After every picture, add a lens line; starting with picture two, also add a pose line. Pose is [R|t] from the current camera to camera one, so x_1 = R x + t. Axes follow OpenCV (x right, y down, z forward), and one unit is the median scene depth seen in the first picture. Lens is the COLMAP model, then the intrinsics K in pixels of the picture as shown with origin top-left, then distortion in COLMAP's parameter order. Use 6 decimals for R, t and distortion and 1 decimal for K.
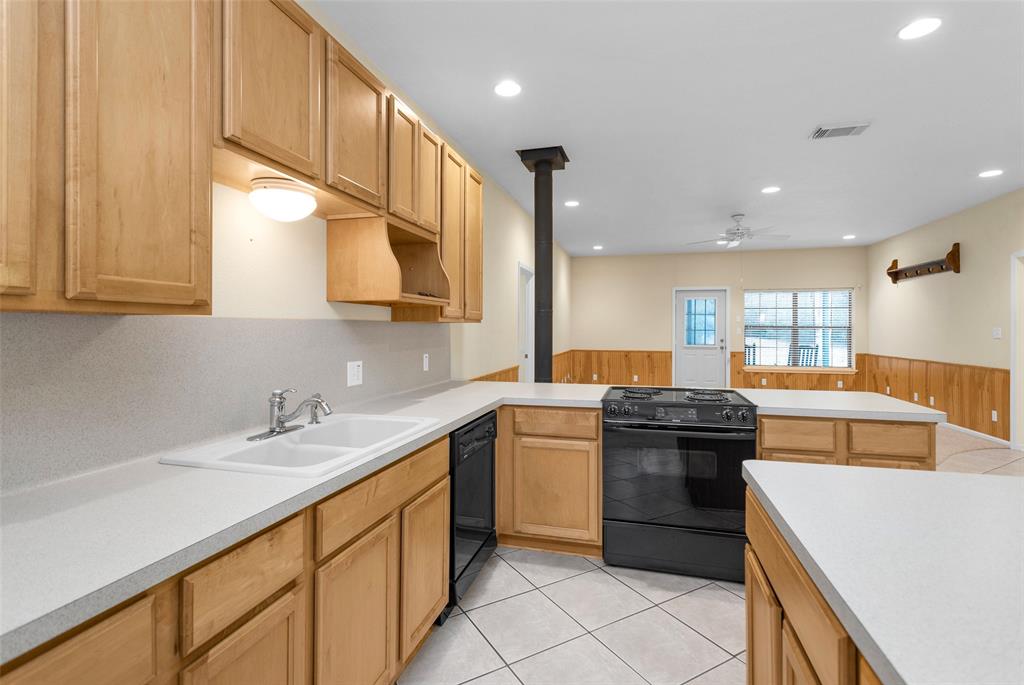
lens RADIAL K [[483.8, 0, 499.7], [0, 483.8, 326.3], [0, 0, 1]] dist [-0.005432, 0.005298]
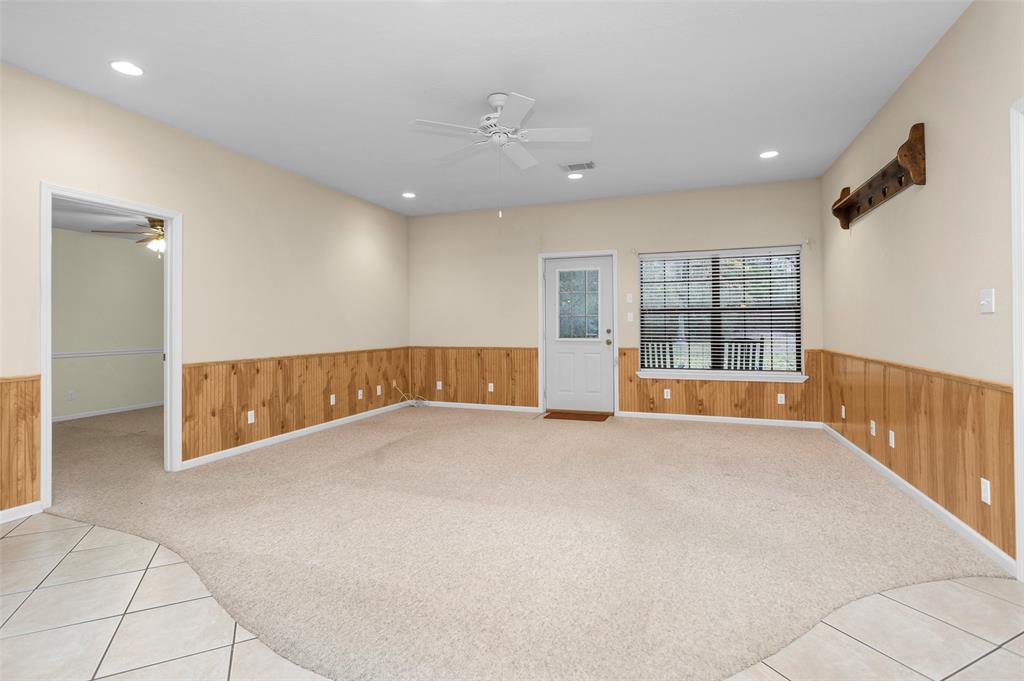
lens RADIAL K [[483.8, 0, 511.8], [0, 483.8, 322.4], [0, 0, 1]] dist [-0.005432, 0.005298]
pose [[0.996410, -0.009561, -0.084114, 0.447927], [0.009207, 0.999947, -0.004595, 0.022037], [0.084154, 0.003804, 0.996446, 0.372736]]
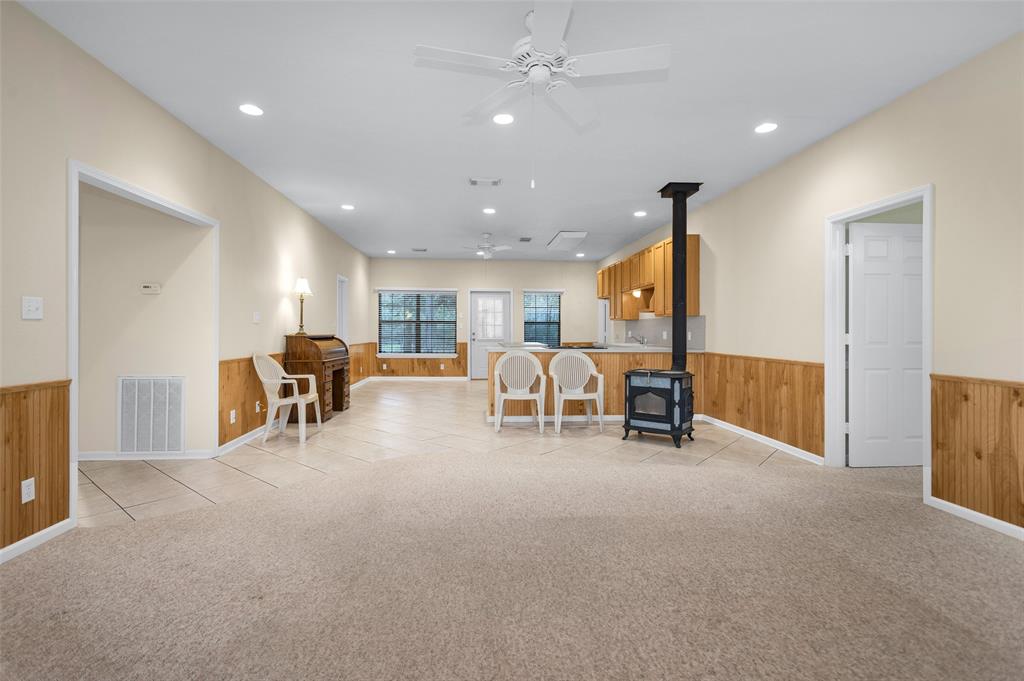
lens RADIAL K [[483.8, 0, 513.6], [0, 483.8, 331.9], [0, 0, 1]] dist [-0.005432, 0.005298]
pose [[-0.936972, -0.001741, -0.349400, 0.533275], [-0.001457, 0.999998, -0.001075, 0.025858], [0.349401, -0.000498, -0.936973, 1.127450]]
